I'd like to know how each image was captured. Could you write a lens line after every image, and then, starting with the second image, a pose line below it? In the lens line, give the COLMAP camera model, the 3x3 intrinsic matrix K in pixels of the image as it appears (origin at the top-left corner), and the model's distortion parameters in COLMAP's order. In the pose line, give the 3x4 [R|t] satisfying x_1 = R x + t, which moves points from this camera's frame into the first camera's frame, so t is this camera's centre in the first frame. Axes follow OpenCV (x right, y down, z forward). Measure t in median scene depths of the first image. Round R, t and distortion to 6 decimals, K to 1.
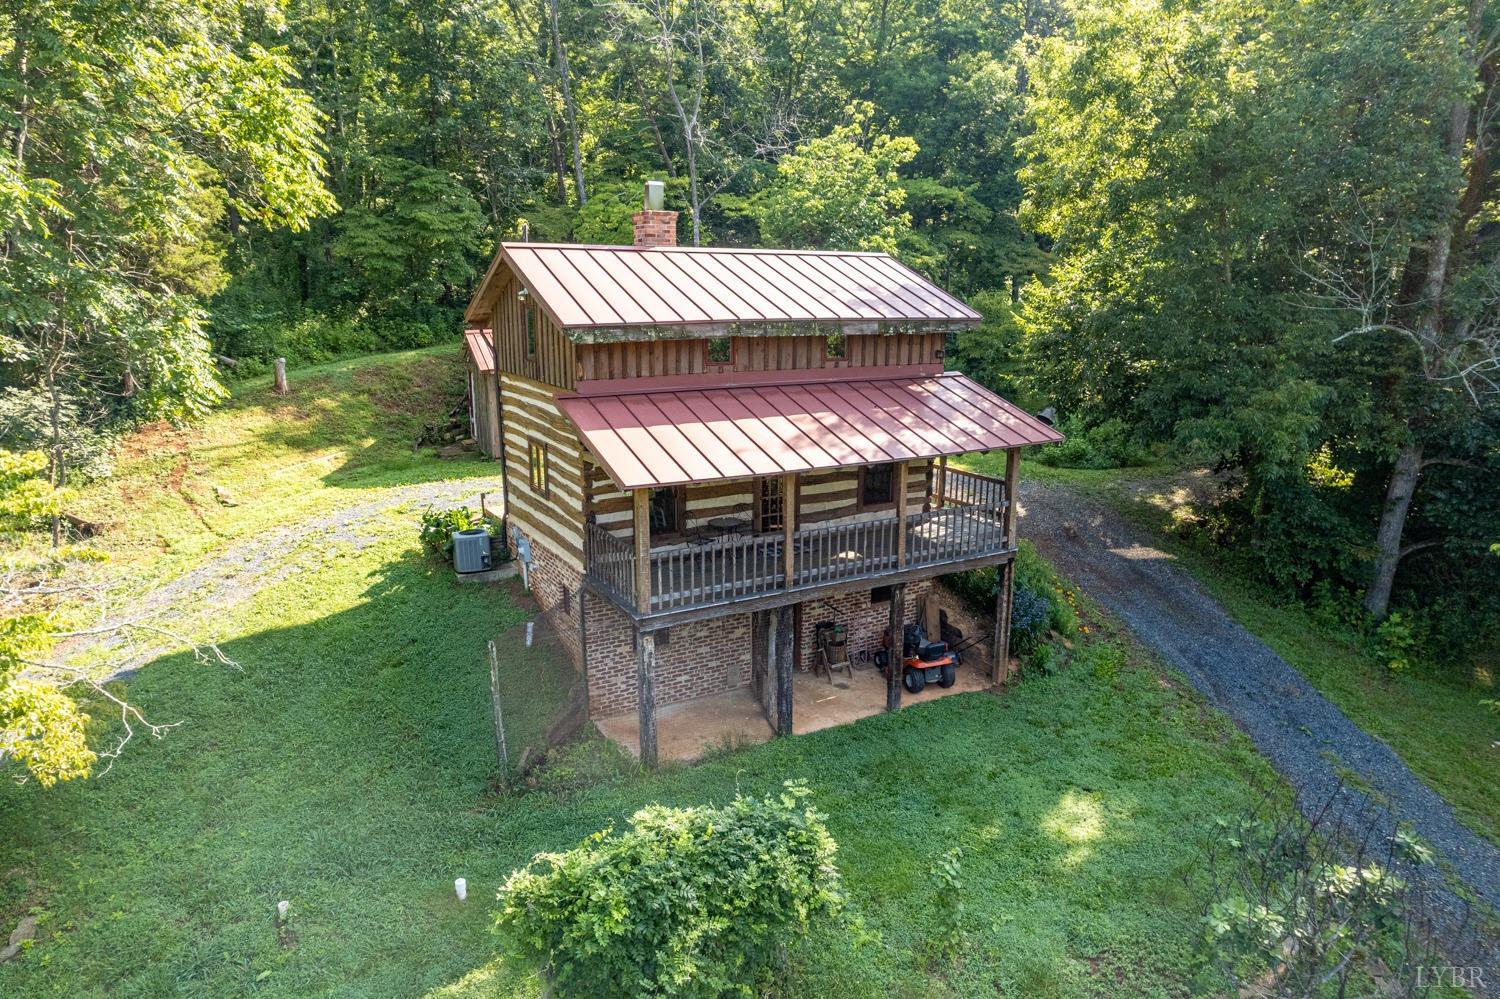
lens RADIAL K [[971.9, 0, 766.4], [0, 971.9, 500.7], [0, 0, 1]] dist [-0.088446, 0.079880]
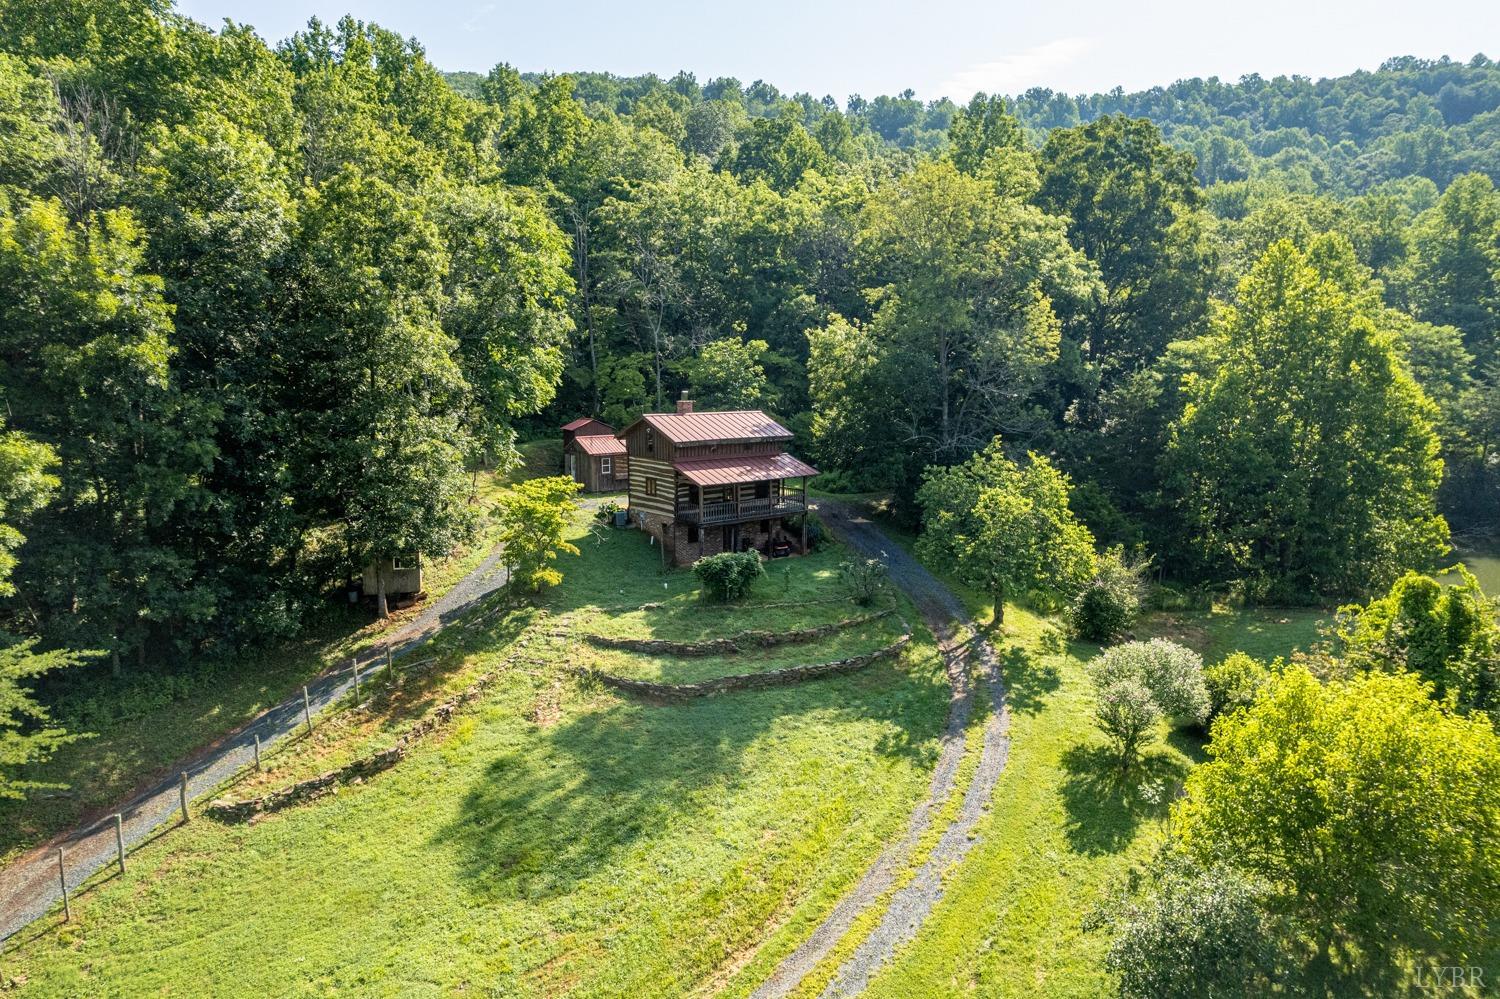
lens RADIAL K [[971.9, 0, 766.4], [0, 971.9, 500.7], [0, 0, 1]] dist [-0.088446, 0.079880]
pose [[0.987379, -0.022956, 0.156700, -0.342816], [0.034735, 0.996738, -0.072849, 0.233503], [-0.154516, 0.077373, 0.984956, -1.961764]]
